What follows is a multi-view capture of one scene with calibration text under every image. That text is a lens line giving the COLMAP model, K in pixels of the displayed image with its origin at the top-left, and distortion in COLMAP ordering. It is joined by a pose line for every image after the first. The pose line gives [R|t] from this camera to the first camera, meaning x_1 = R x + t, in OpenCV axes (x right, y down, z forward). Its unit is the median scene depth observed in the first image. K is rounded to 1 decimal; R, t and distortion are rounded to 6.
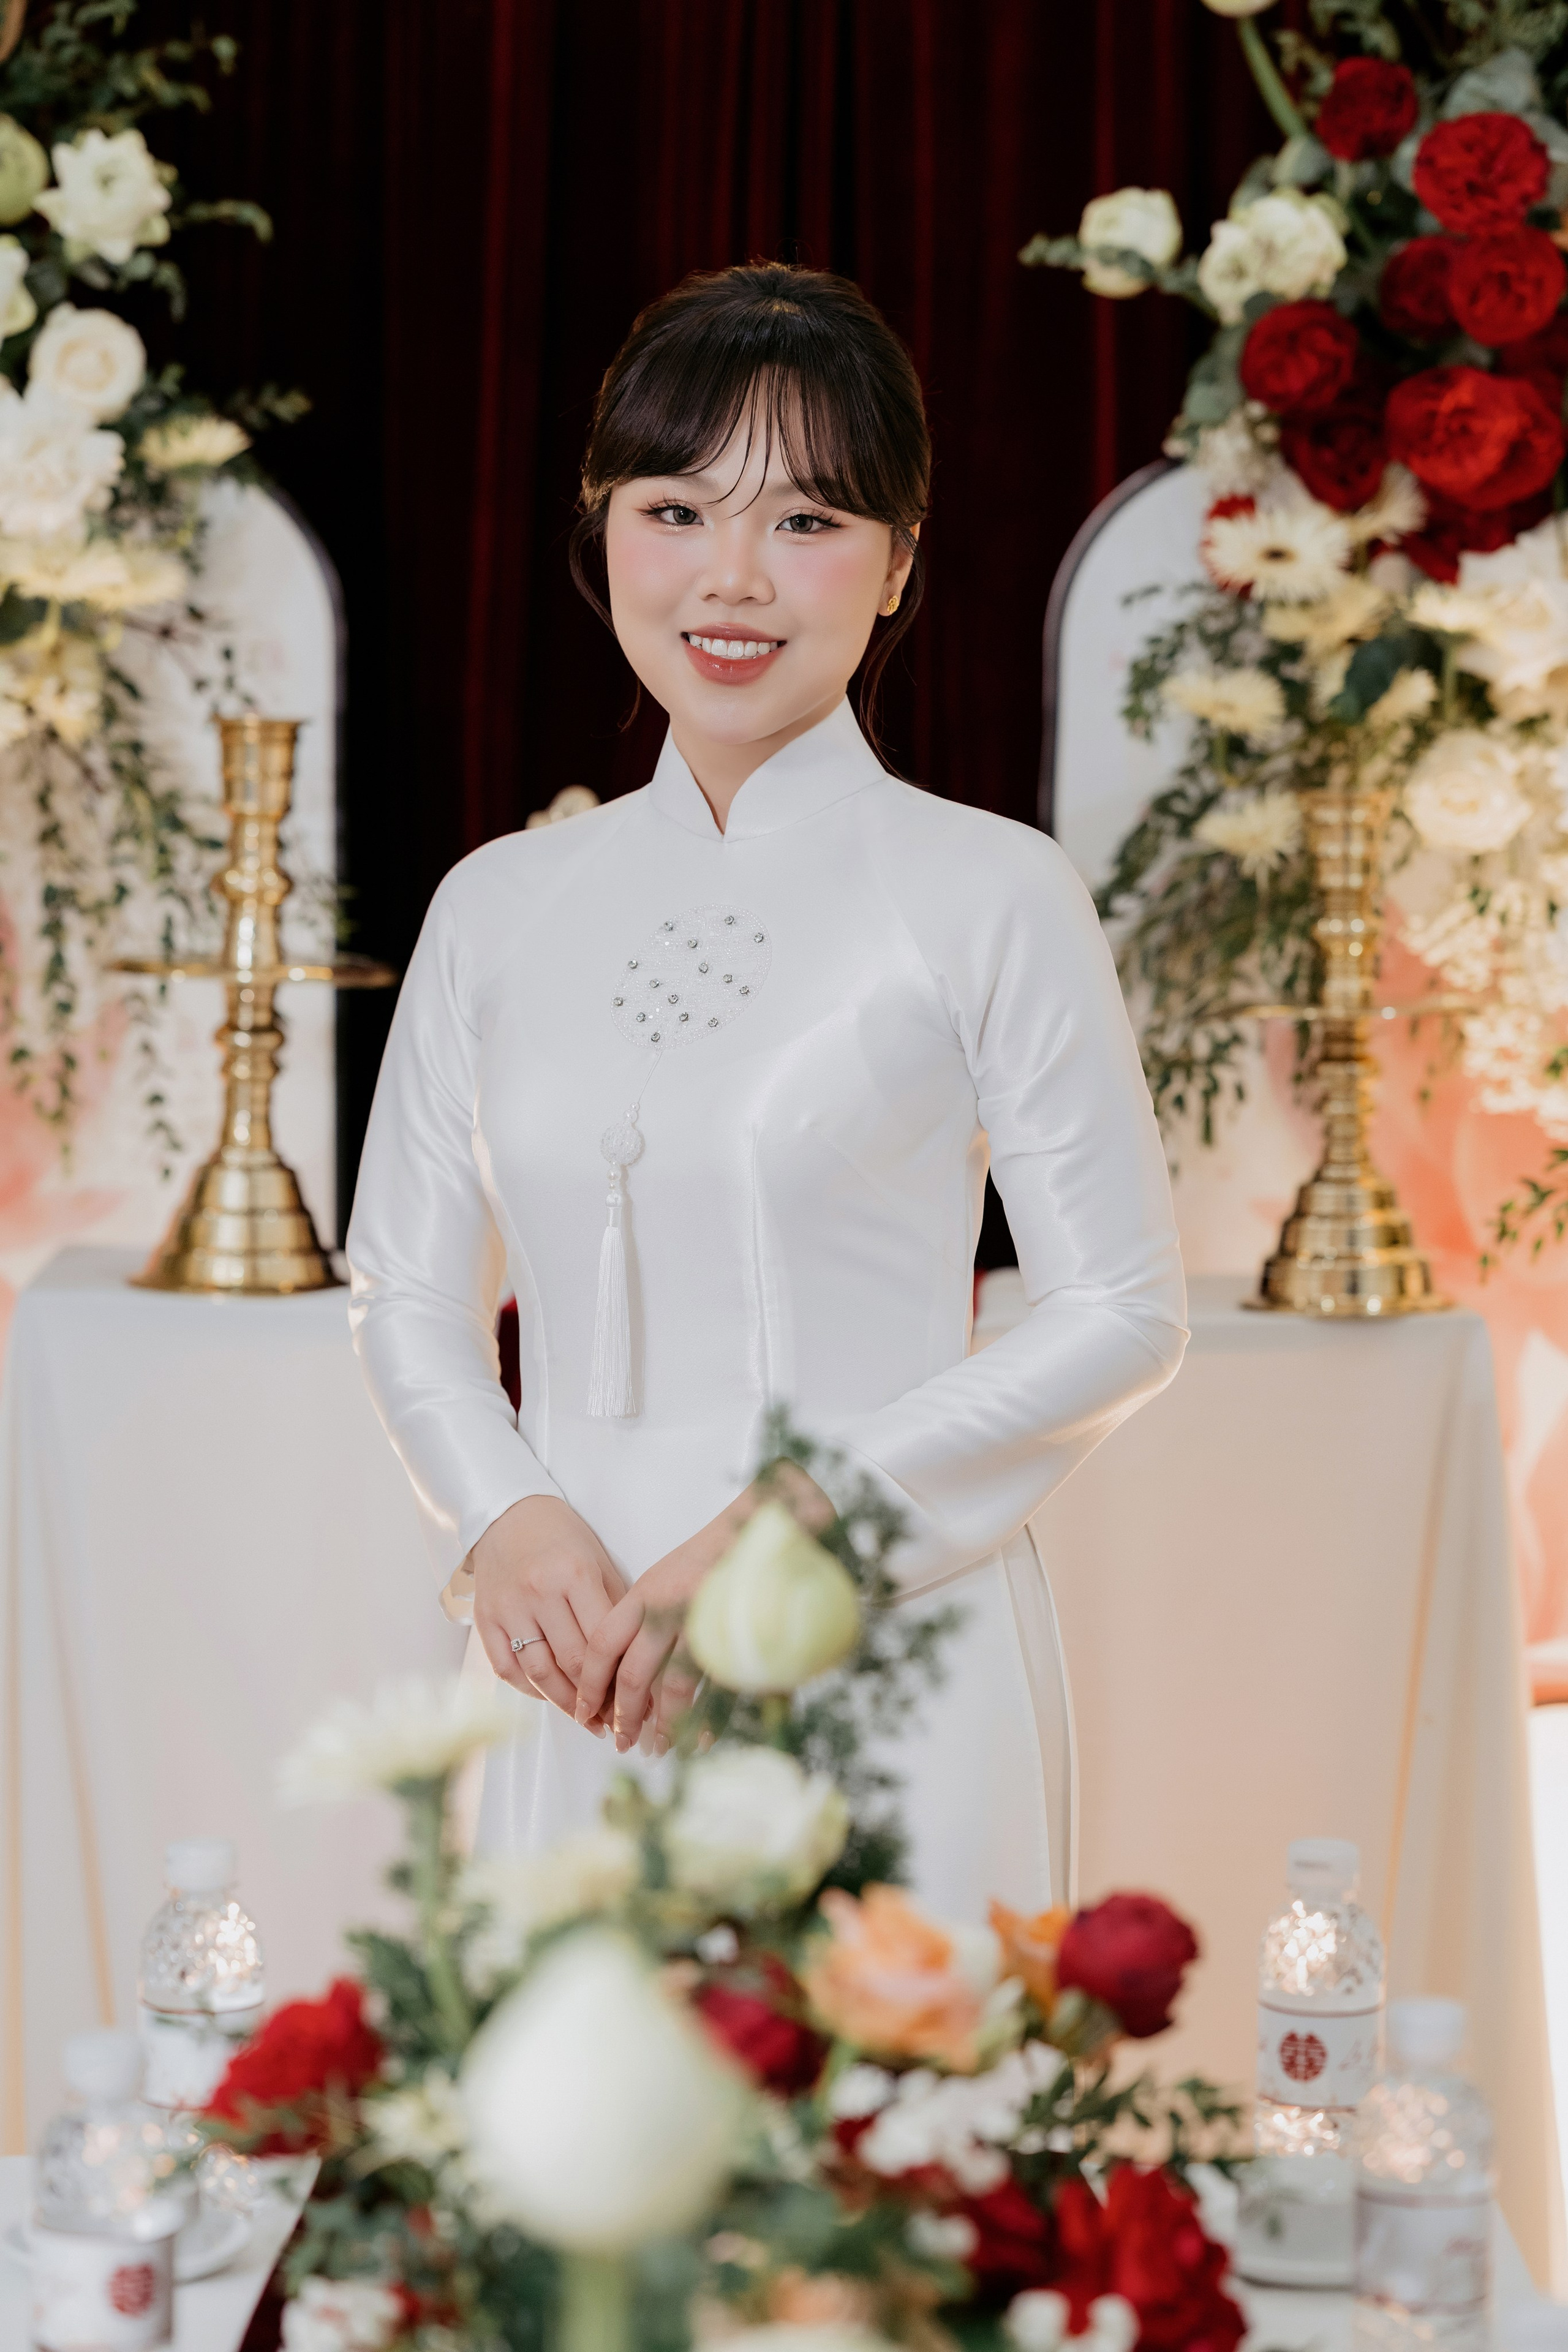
lens RADIAL K [[5775.1, 0, 784.0], [0, 5775.1, 1176.0], [0, 0, 1]] dist [-0.001187, -0.268354]
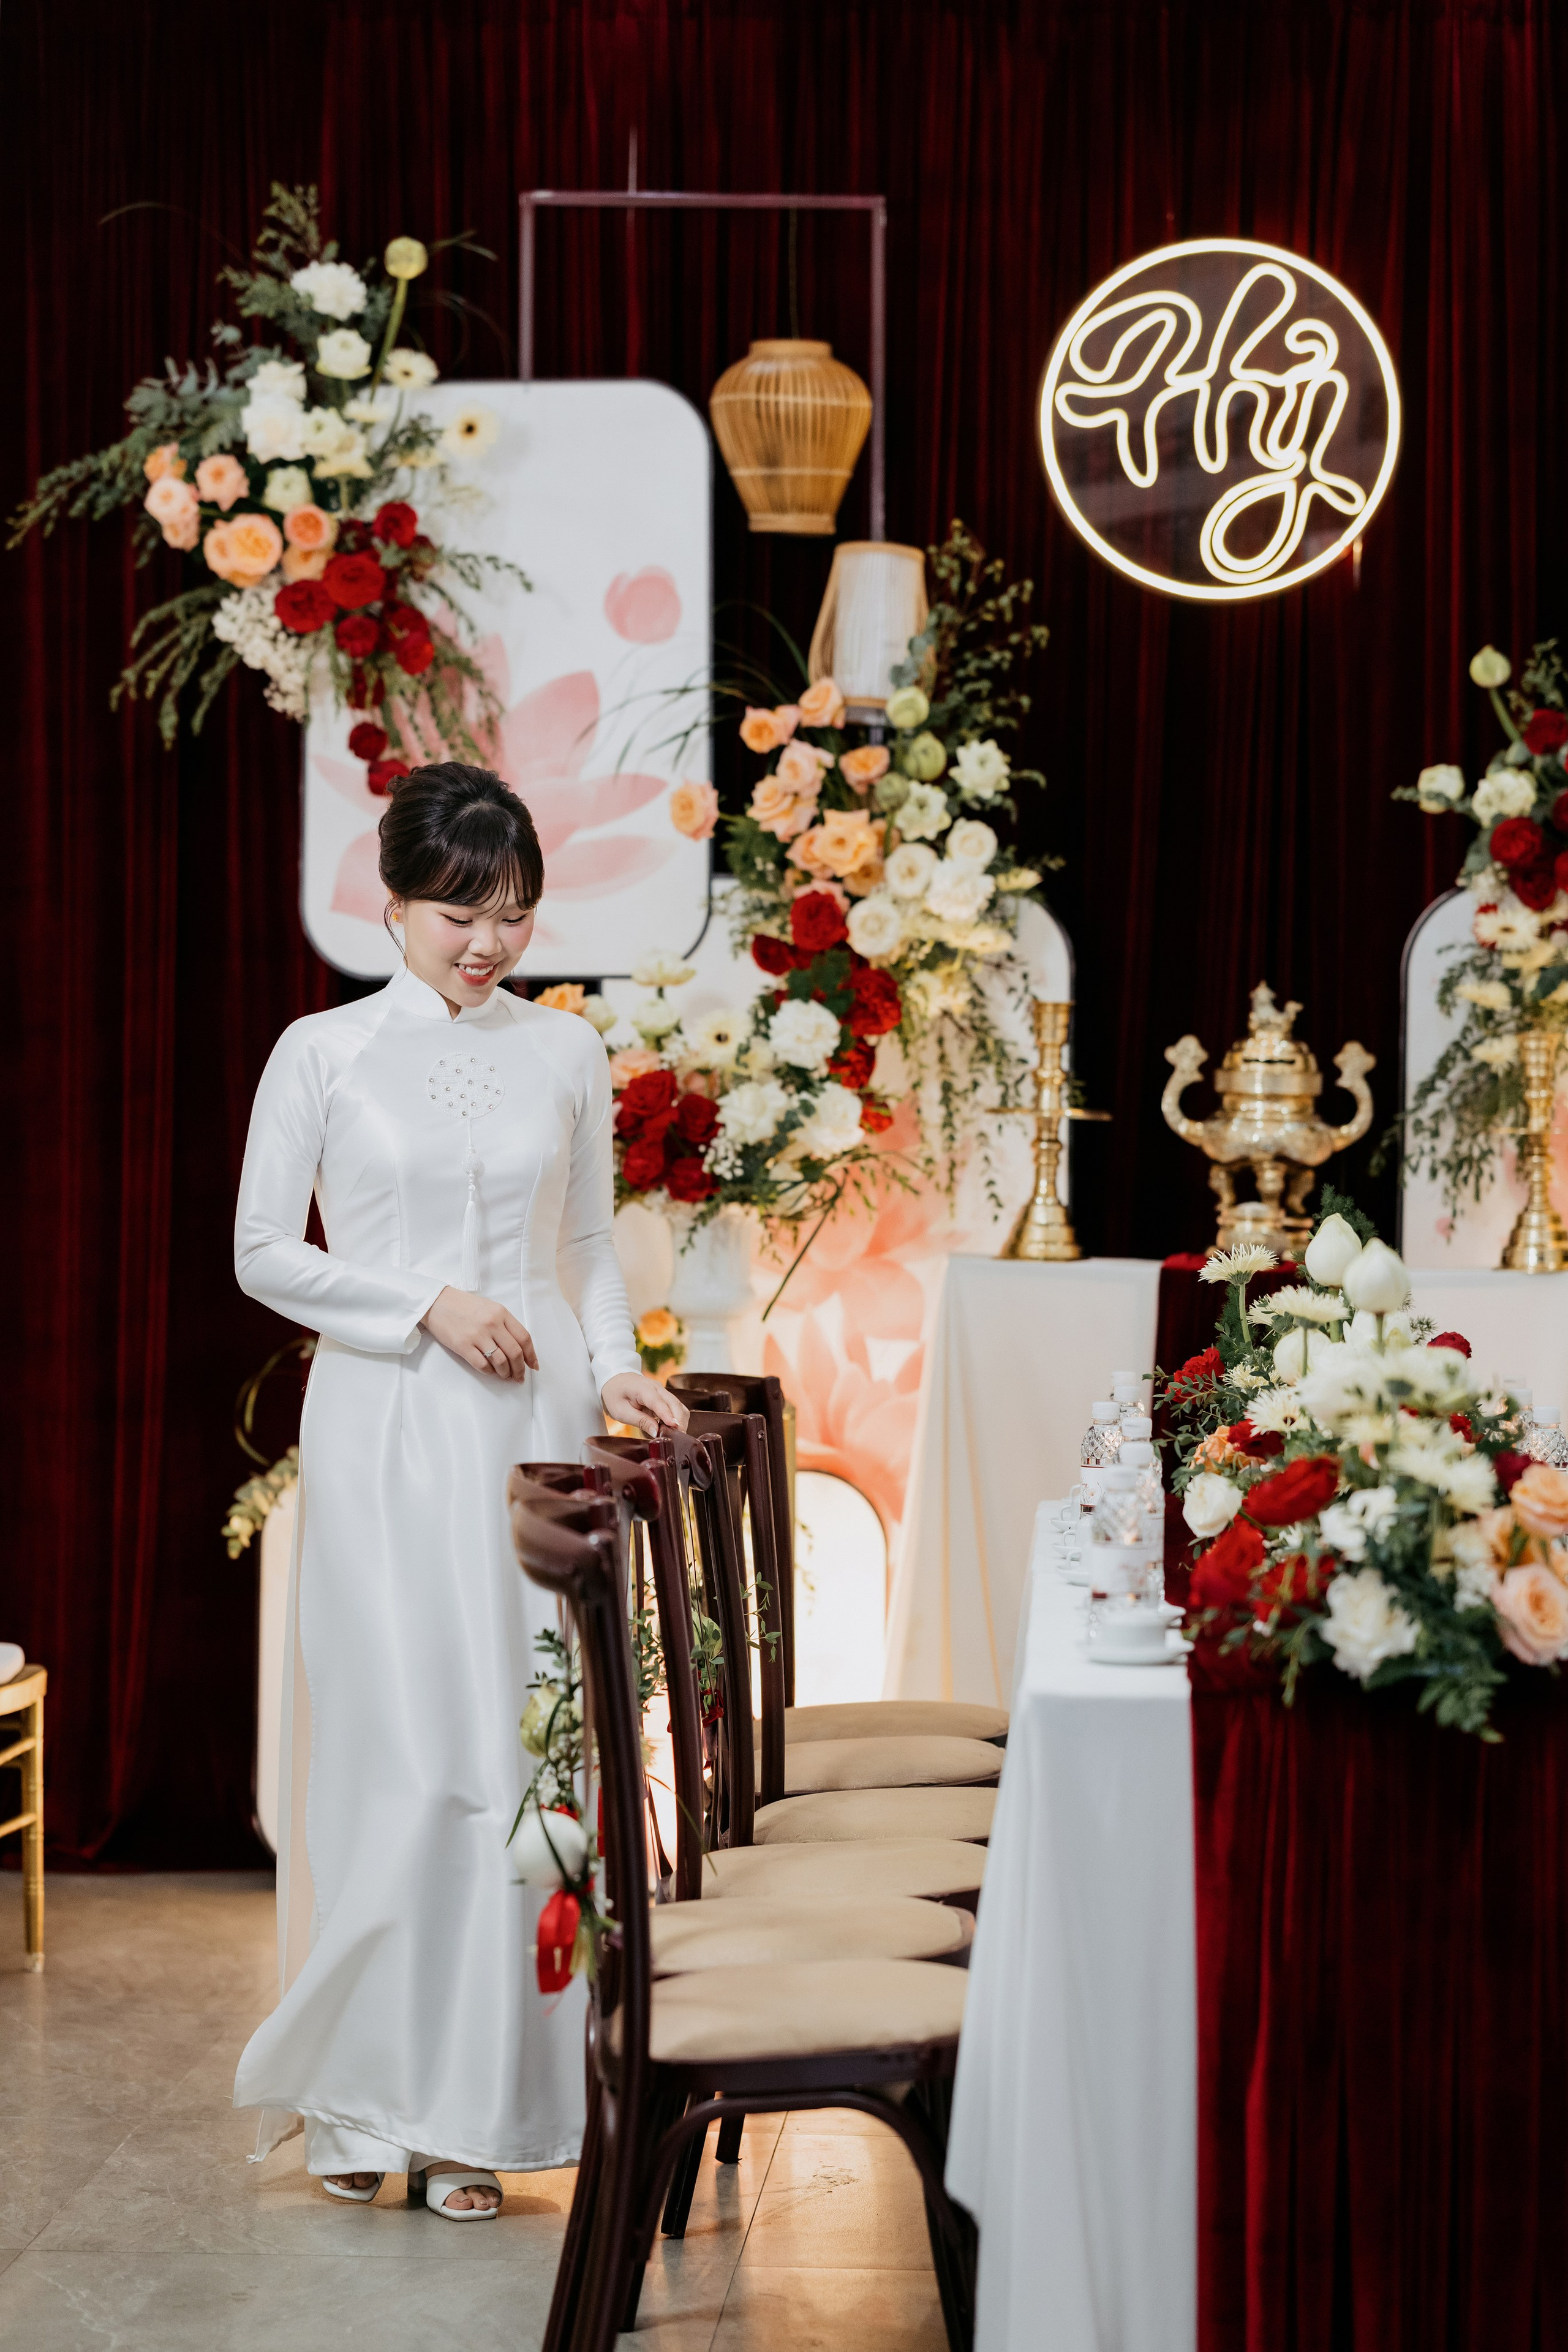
lens RADIAL K [[5775.1, 0, 784.0], [0, 5775.1, 1176.0], [0, 0, 1]] dist [-0.001187, -0.268354]
pose [[0.998898, 0.002306, -0.046870, -0.087733], [-0.005852, 0.997116, -0.075662, 0.155504], [0.046560, 0.075853, 0.996031, -1.210969]]
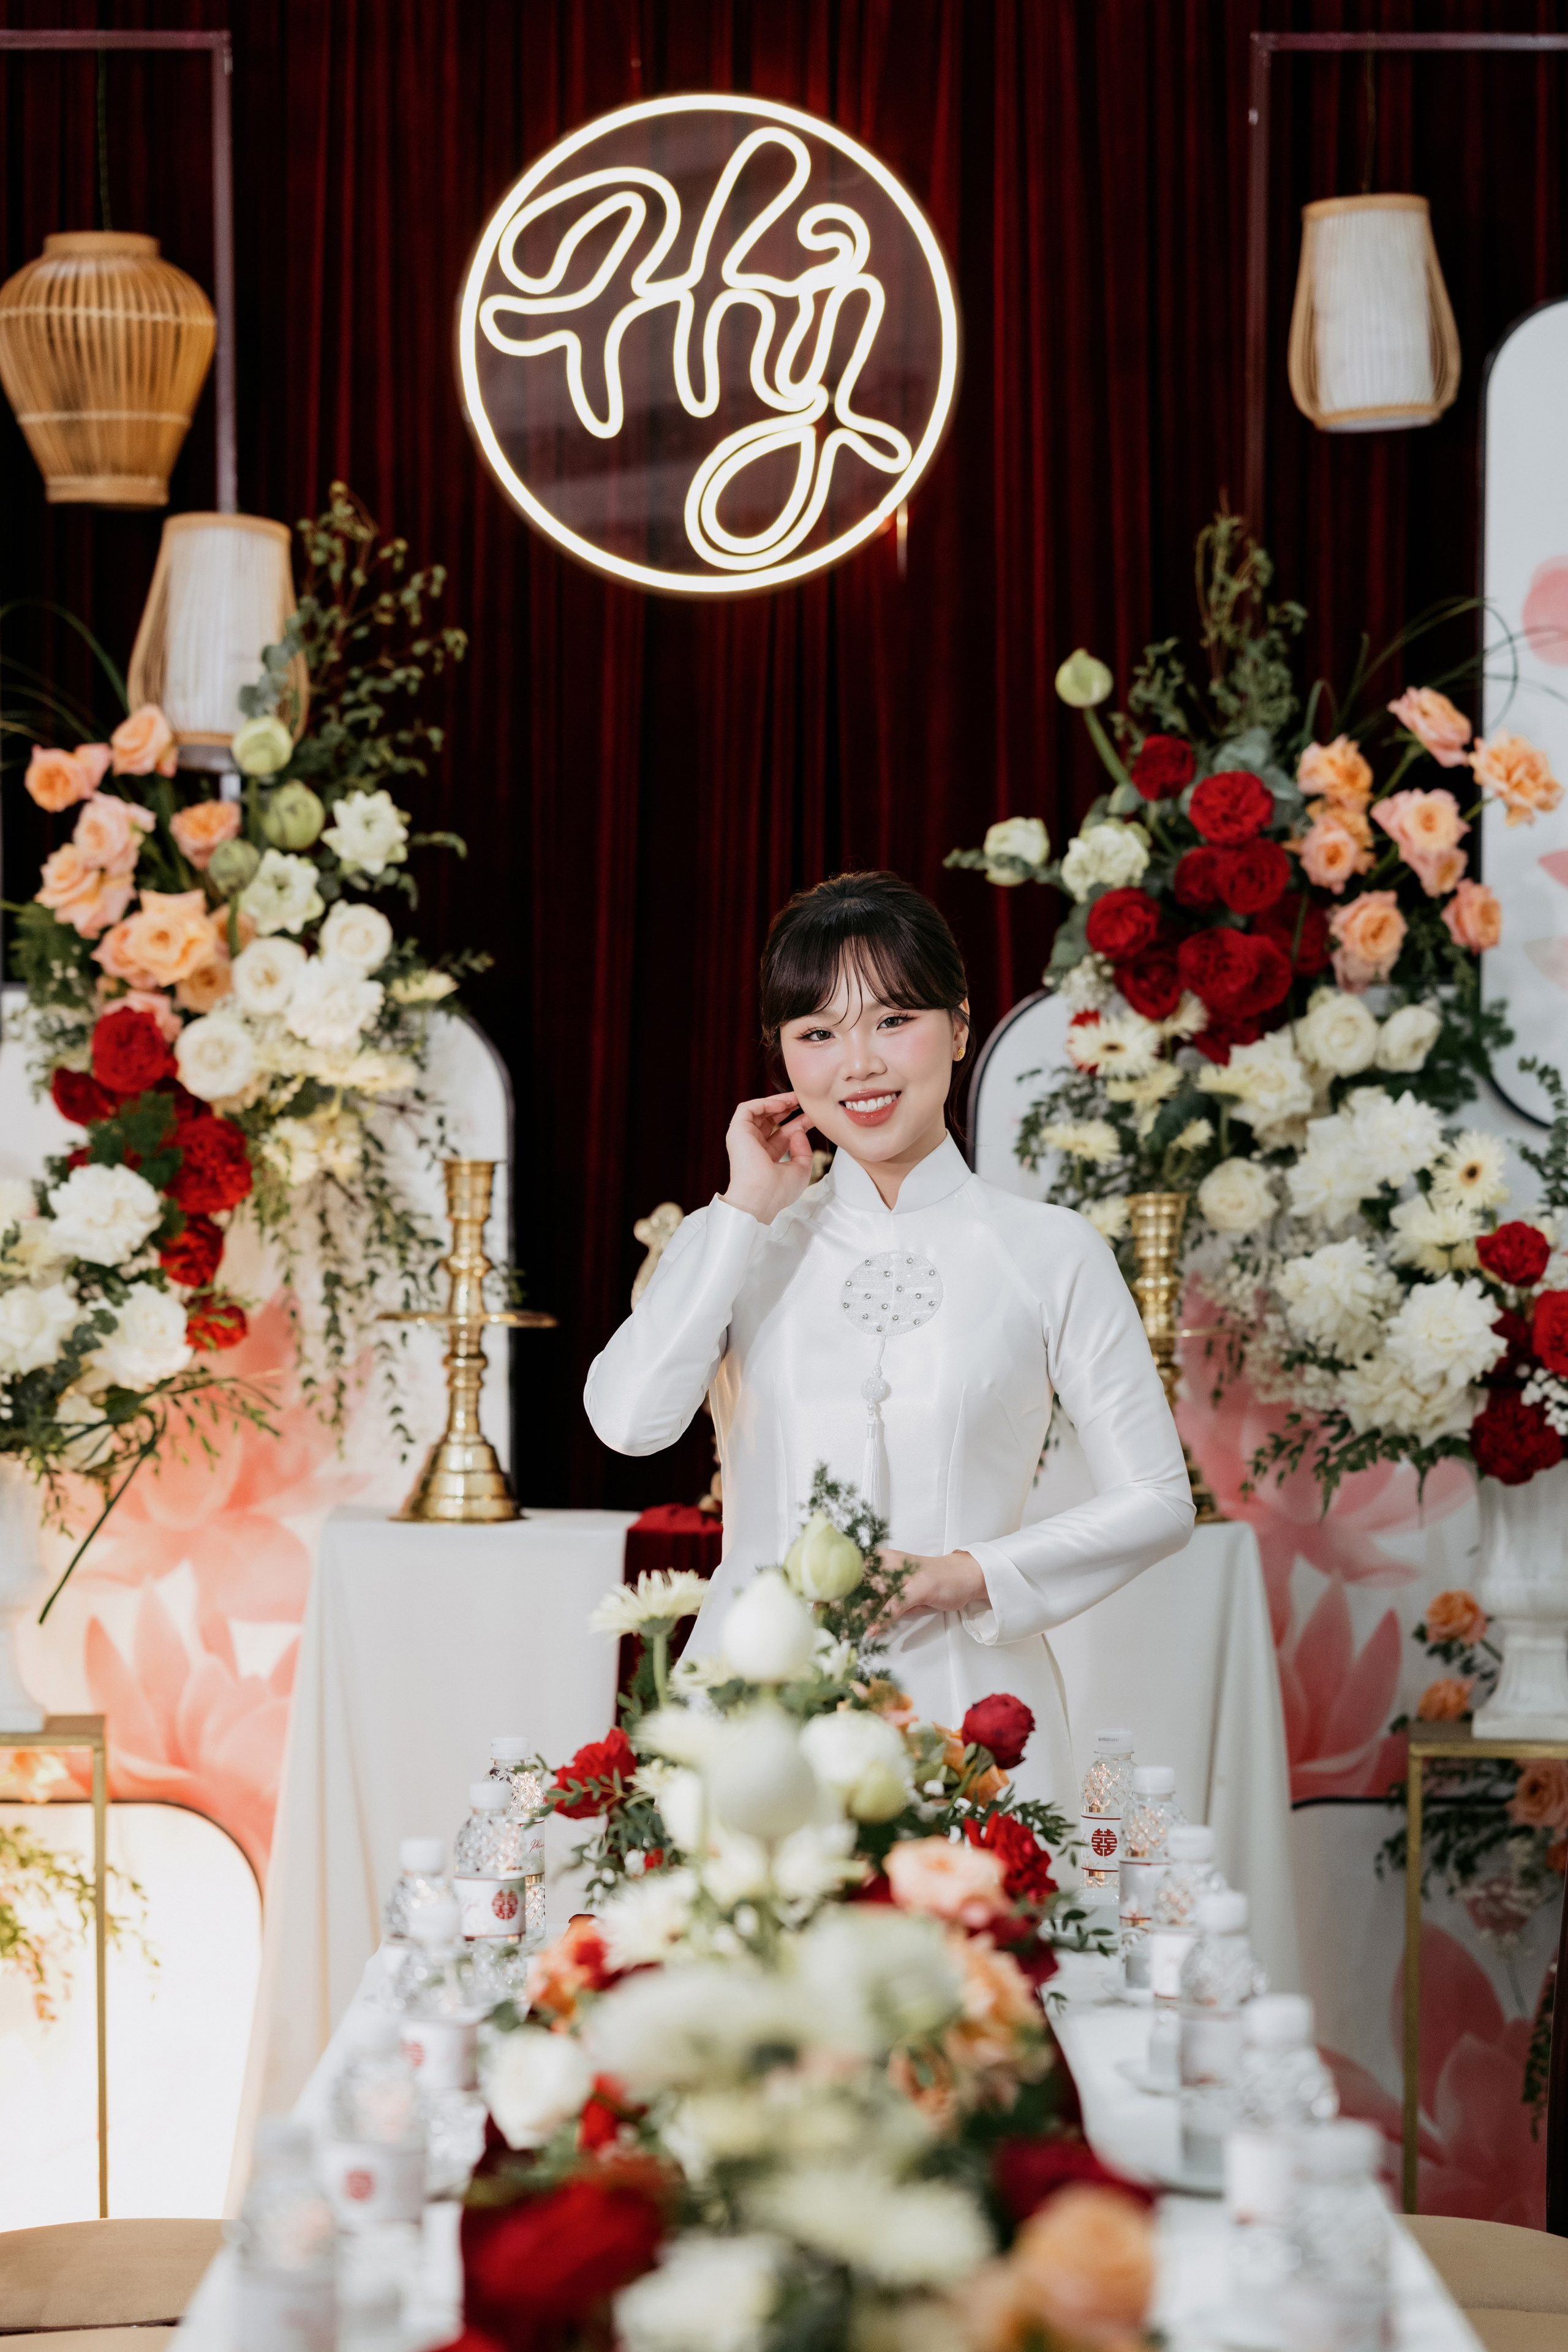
lens RADIAL K [[5775.1, 0, 784.0], [0, 5775.1, 1176.0], [0, 0, 1]] dist [-0.001187, -0.268354]
pose [[0.999884, -0.014402, 0.005033, -0.012675], [0.014804, 0.995640, -0.092099, 0.070351], [-0.003685, 0.092163, 0.995737, -0.559655]]
